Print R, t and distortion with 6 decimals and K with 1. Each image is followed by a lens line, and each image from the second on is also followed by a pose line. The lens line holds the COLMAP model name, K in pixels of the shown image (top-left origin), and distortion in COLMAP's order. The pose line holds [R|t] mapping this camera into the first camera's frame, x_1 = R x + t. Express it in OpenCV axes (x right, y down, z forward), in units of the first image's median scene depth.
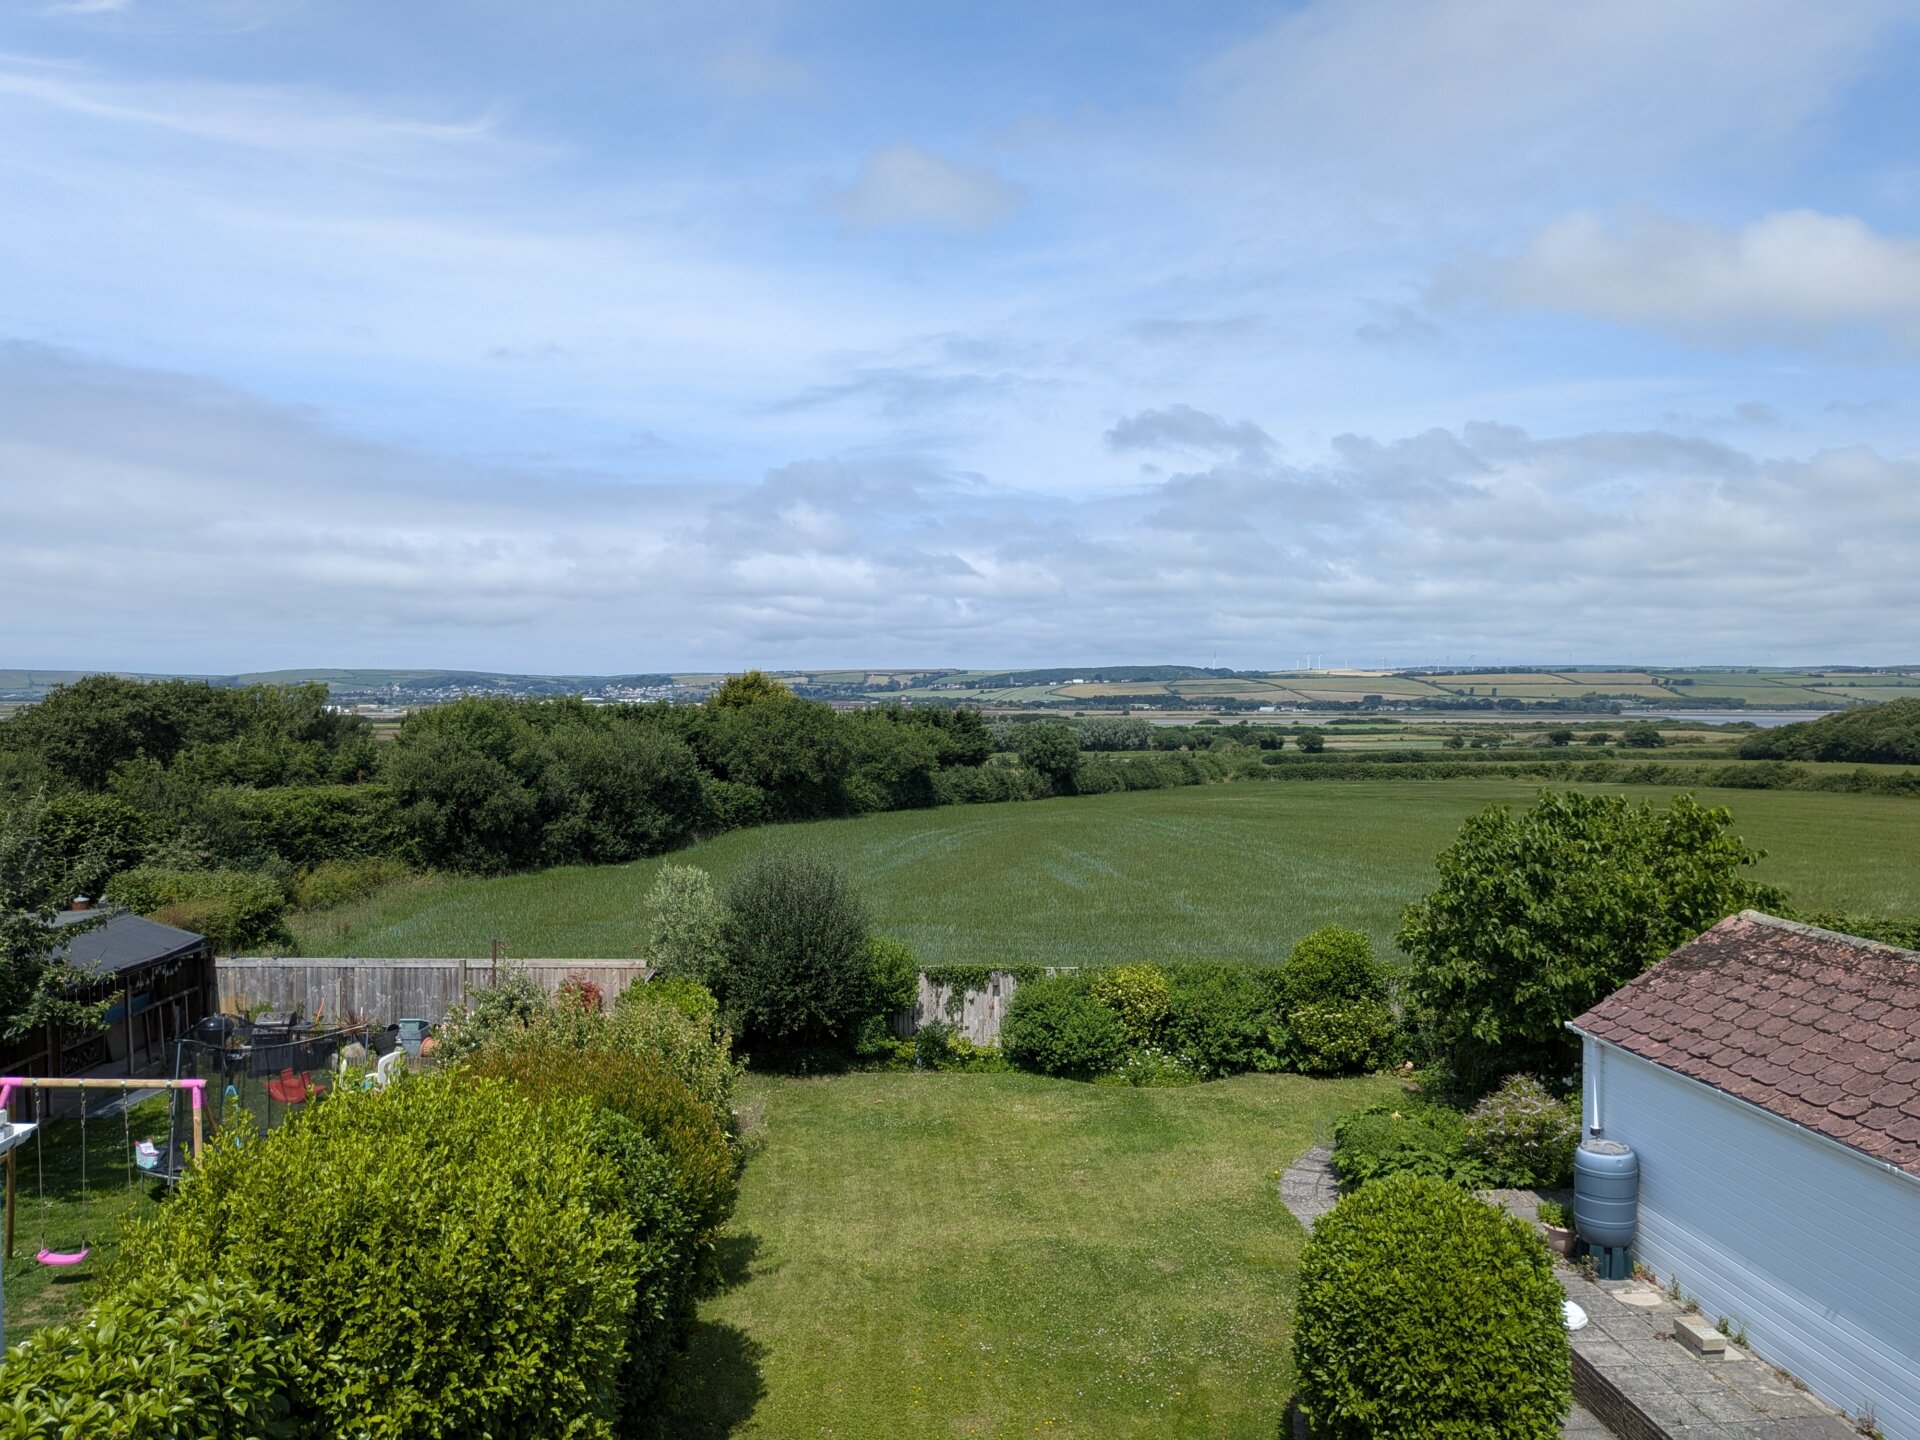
lens RADIAL K [[1380.9, 0, 946.5], [0, 1380.9, 719.2], [0, 0, 1]] dist [0.102424, -0.192886]
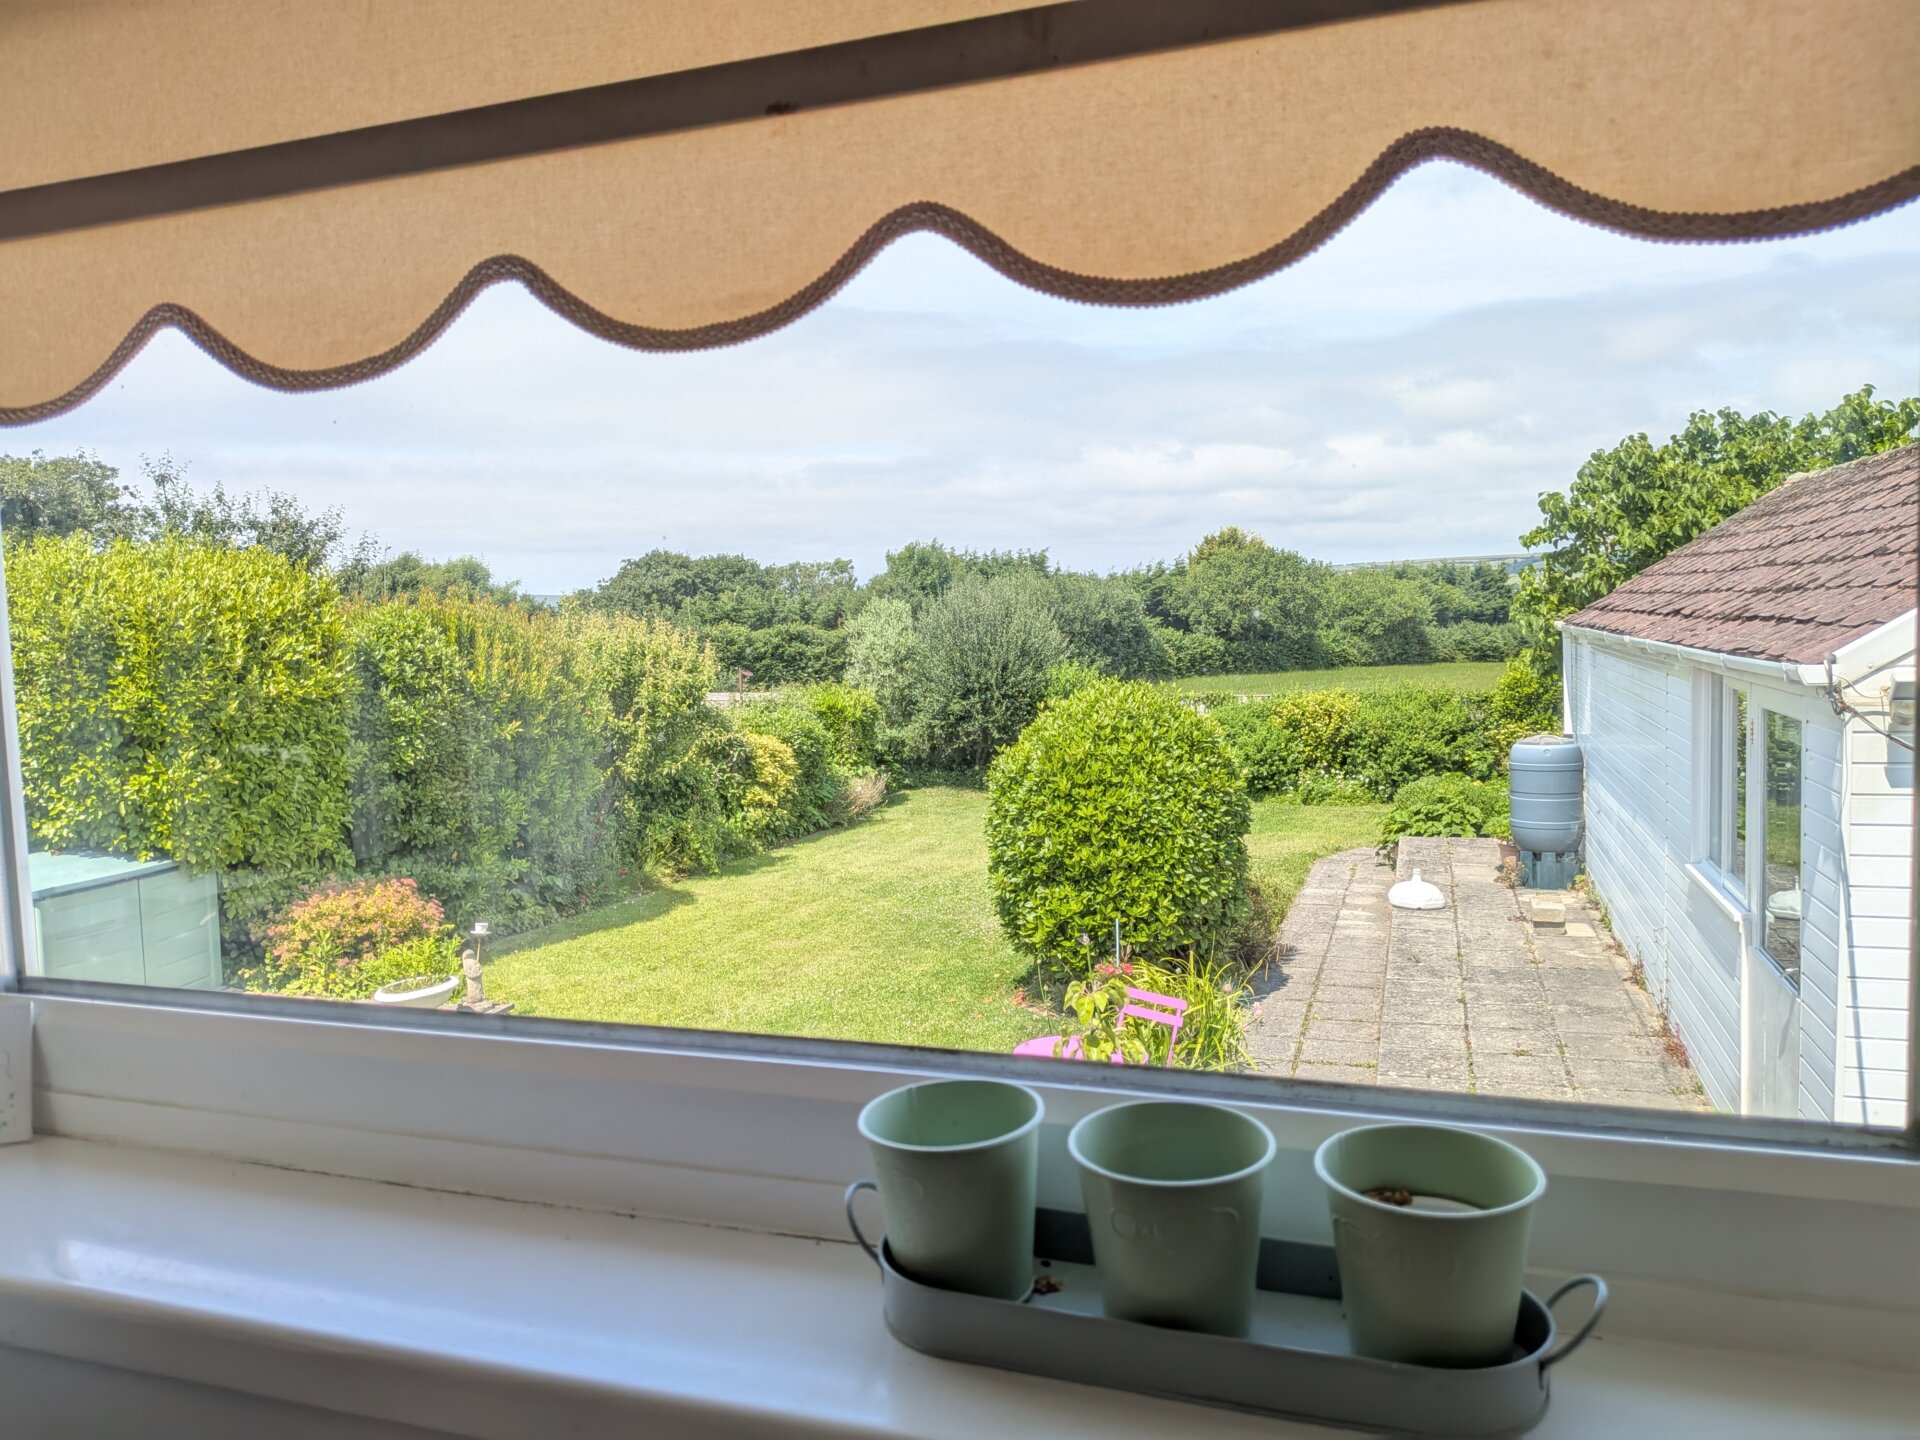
lens RADIAL K [[1380.9, 0, 946.5], [0, 1380.9, 719.2], [0, 0, 1]] dist [0.102424, -0.192886]
pose [[0.915947, 0.001750, -0.401296, 0.120953], [0.025546, 0.997708, 0.062659, 0.058075], [0.400486, -0.067644, 0.913803, 0.018605]]
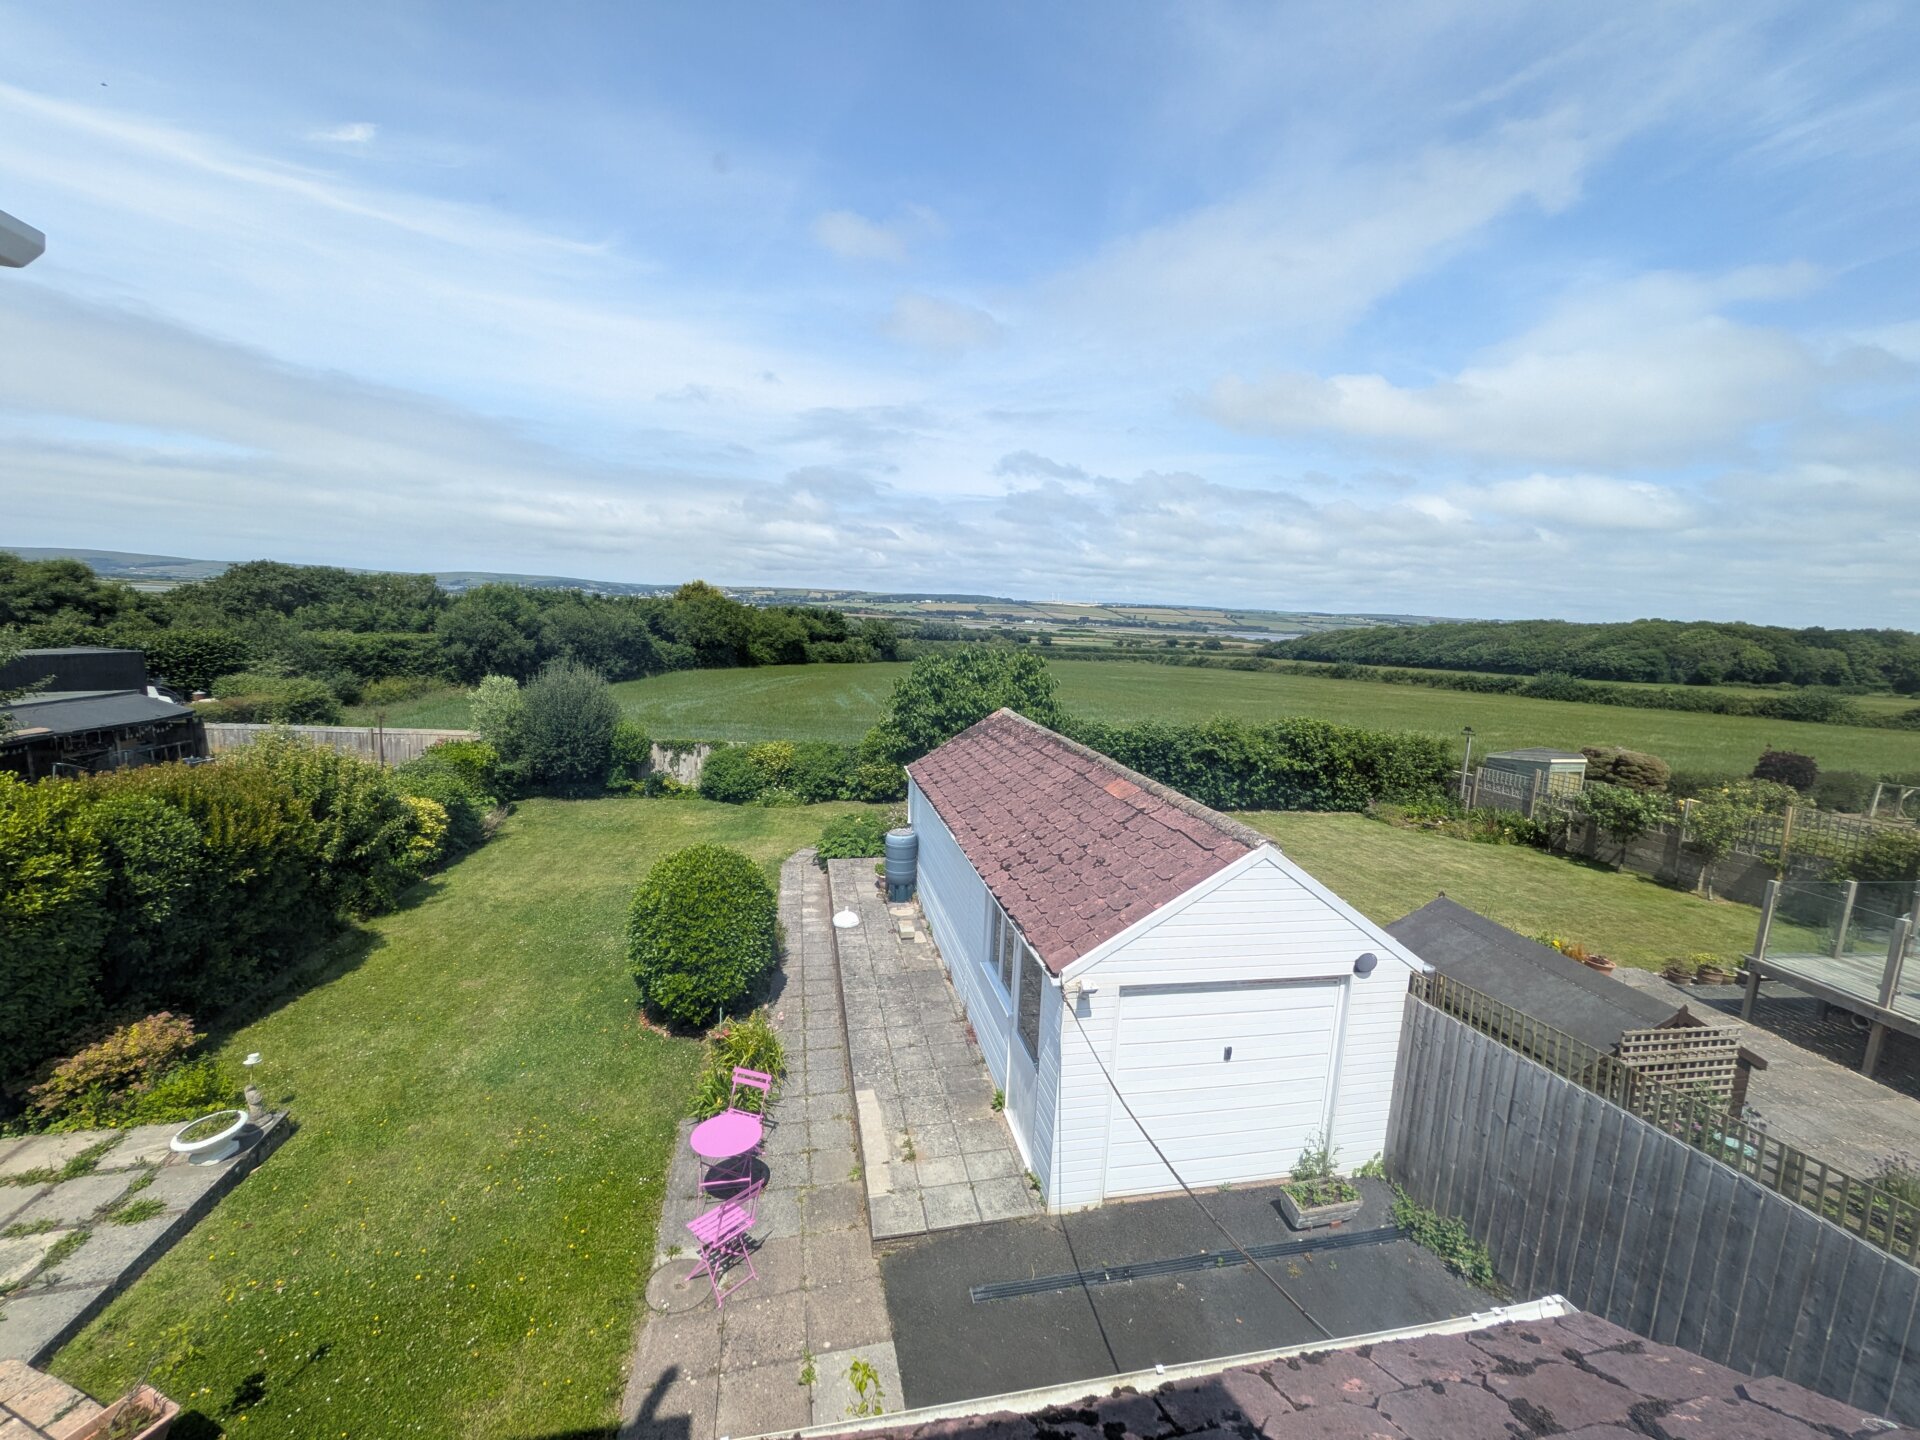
lens RADIAL K [[763.4, 0, 965.1], [0, 763.4, 715.6], [0, 0, 1]] dist [-0.001114, -0.000065]
pose [[0.989996, 0.028575, 0.138173, 0.103950], [-0.045083, 0.992005, 0.117868, 0.008494], [-0.133700, -0.122918, 0.983369, 0.007377]]
